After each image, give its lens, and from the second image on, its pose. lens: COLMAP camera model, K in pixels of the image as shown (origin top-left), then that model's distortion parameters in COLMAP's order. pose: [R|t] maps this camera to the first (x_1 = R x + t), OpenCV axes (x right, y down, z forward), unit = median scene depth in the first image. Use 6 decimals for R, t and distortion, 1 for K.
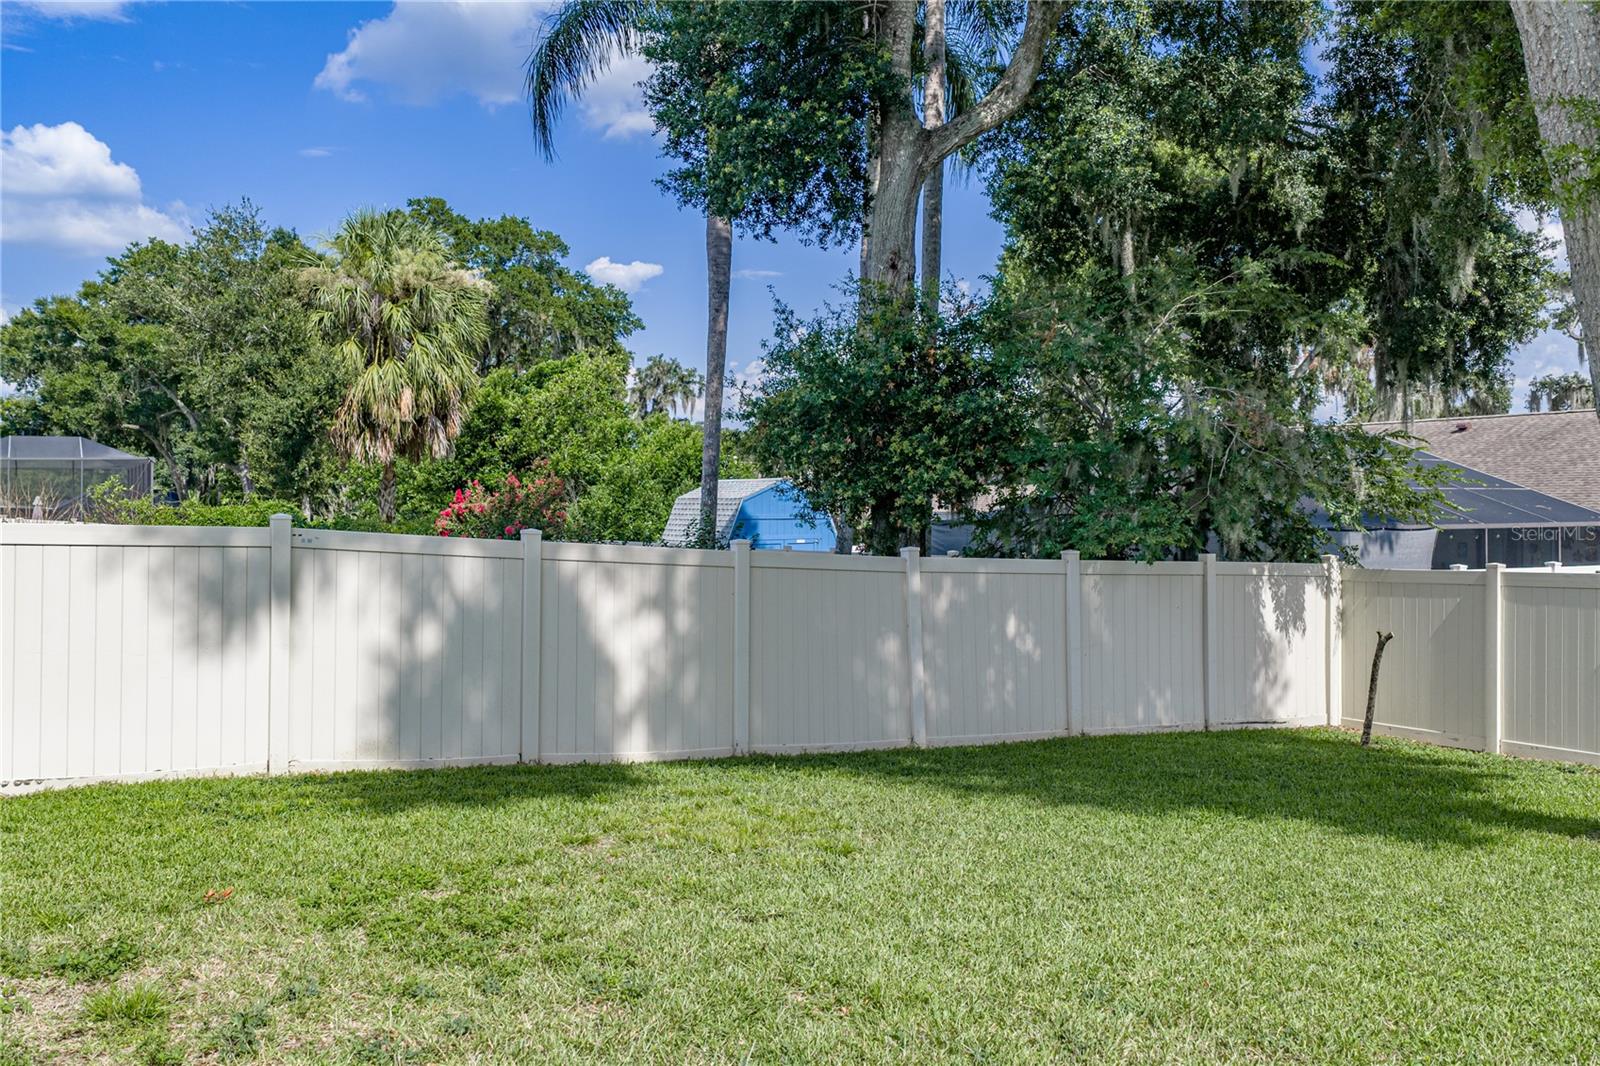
lens RADIAL K [[1293.5, 0, 796.0], [0, 1293.5, 524.6], [0, 0, 1]] dist [0.026154, 0.001079]
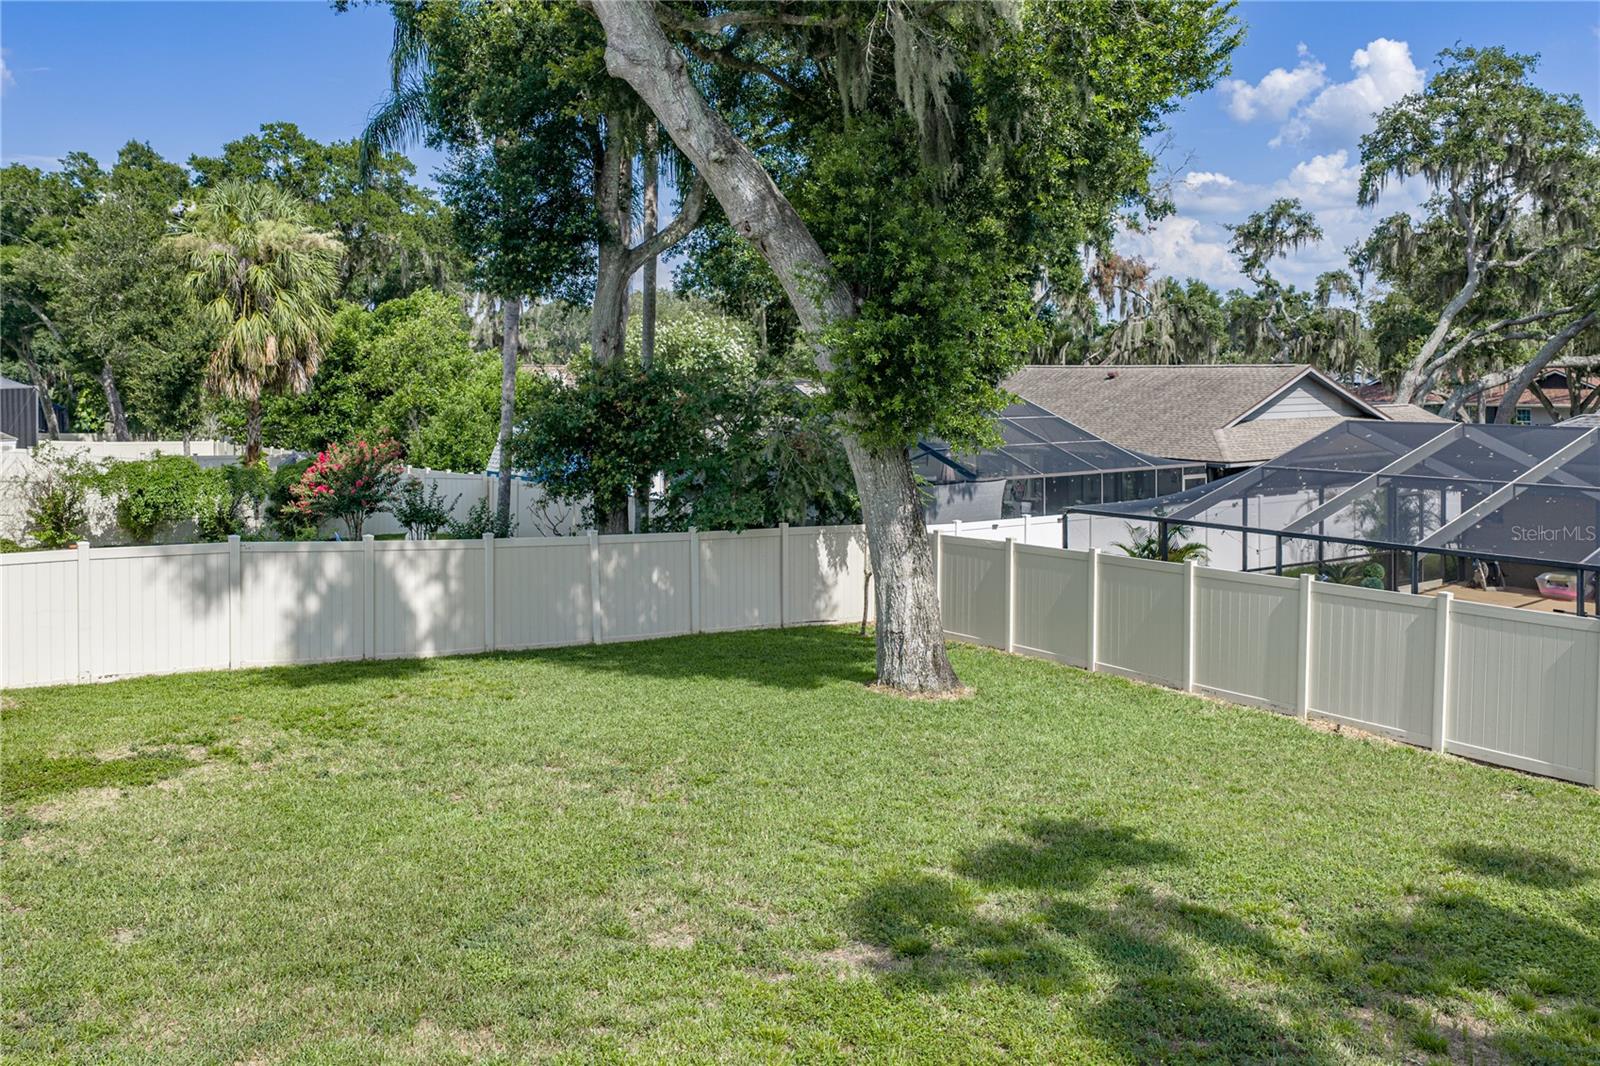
lens RADIAL K [[1318.9, 0, 799.4], [0, 1318.9, 428.4], [0, 0, 1]] dist [0.024327, 0.008975]
pose [[0.995035, -0.005014, 0.099402, 0.065692], [0.002091, 0.999563, 0.029492, -0.059626], [-0.099506, -0.029138, 0.994610, -0.278418]]
